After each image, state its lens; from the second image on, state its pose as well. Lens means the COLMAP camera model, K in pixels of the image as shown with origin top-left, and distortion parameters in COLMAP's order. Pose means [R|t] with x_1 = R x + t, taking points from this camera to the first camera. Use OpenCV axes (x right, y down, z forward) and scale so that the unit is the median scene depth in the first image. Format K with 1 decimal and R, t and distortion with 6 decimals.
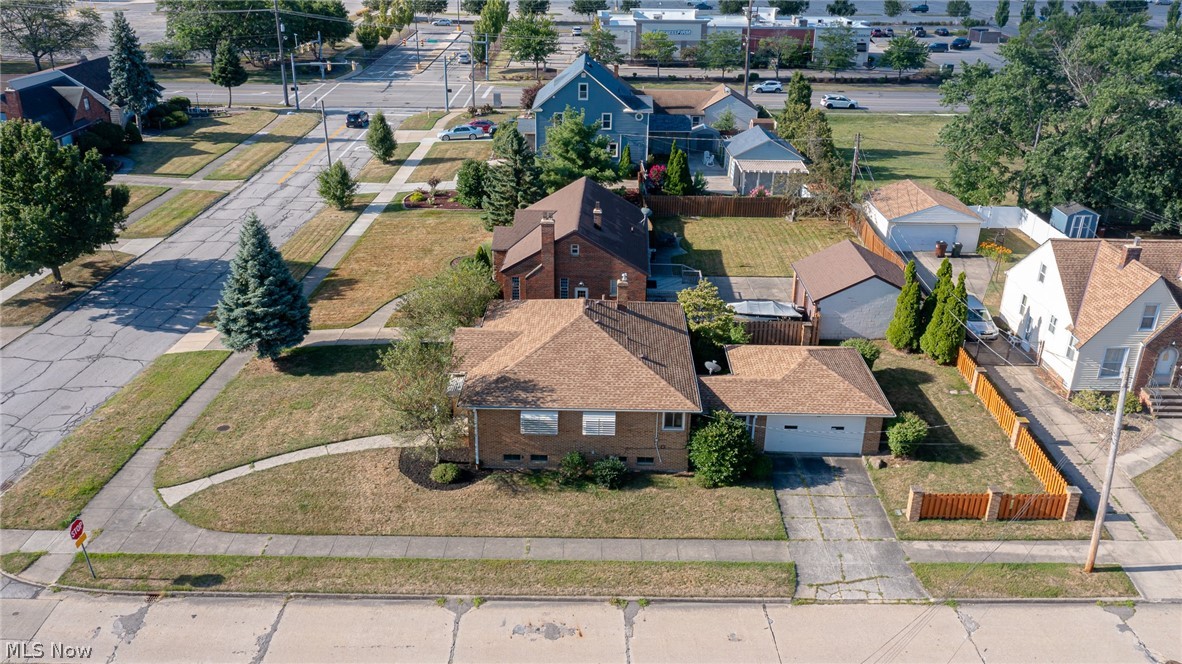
lens RADIAL K [[932.7, 0, 587.9], [0, 932.7, 335.5], [0, 0, 1]] dist [-0.010179, 0.006155]
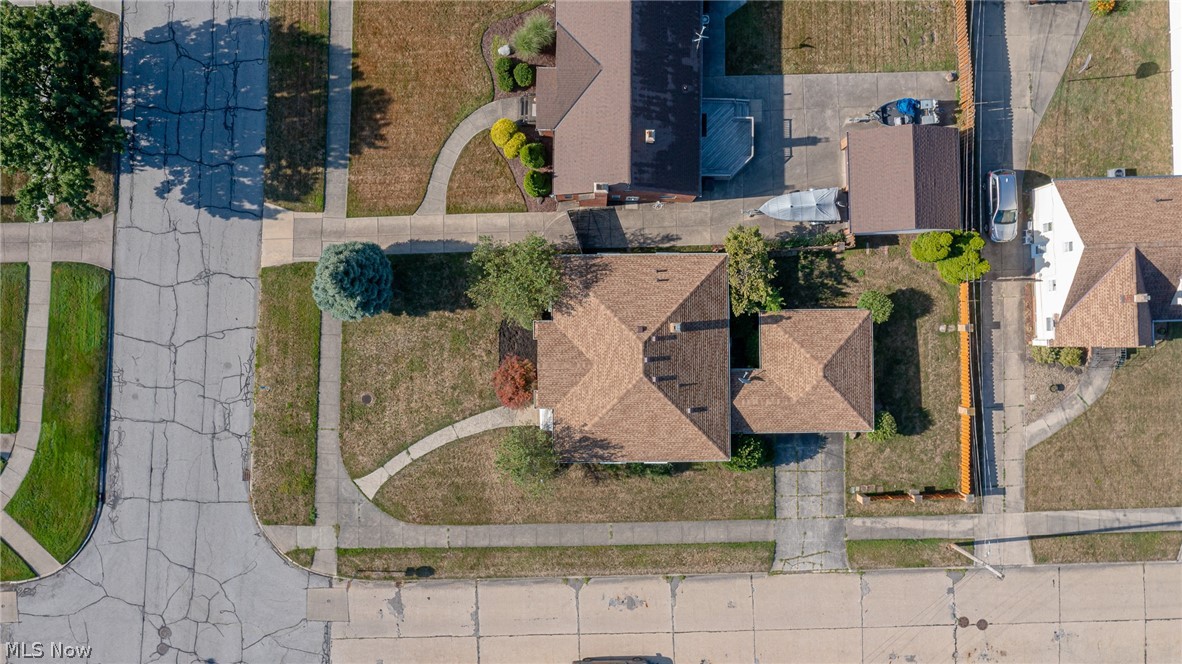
lens RADIAL K [[932.7, 0, 591.9], [0, 932.7, 330.2], [0, 0, 1]] dist [-0.010179, 0.006155]
pose [[0.999296, -0.033237, -0.017423, -0.054281], [0.029570, 0.411545, 0.910910, -1.295474], [-0.023105, -0.910783, 0.412238, 0.617292]]
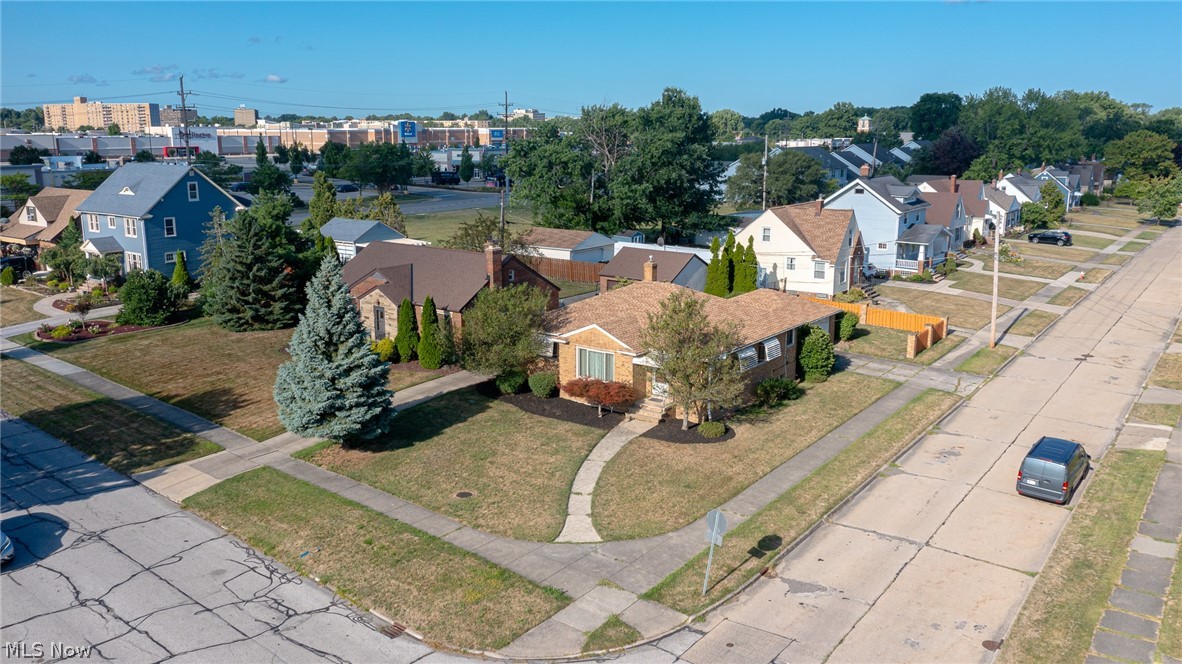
lens RADIAL K [[932.7, 0, 587.4], [0, 932.7, 329.3], [0, 0, 1]] dist [-0.010179, 0.006155]
pose [[0.589061, -0.183775, 0.786914, -1.062423], [0.335170, 0.941648, -0.030988, 0.030804], [-0.735301, 0.282004, 0.616284, 0.453983]]
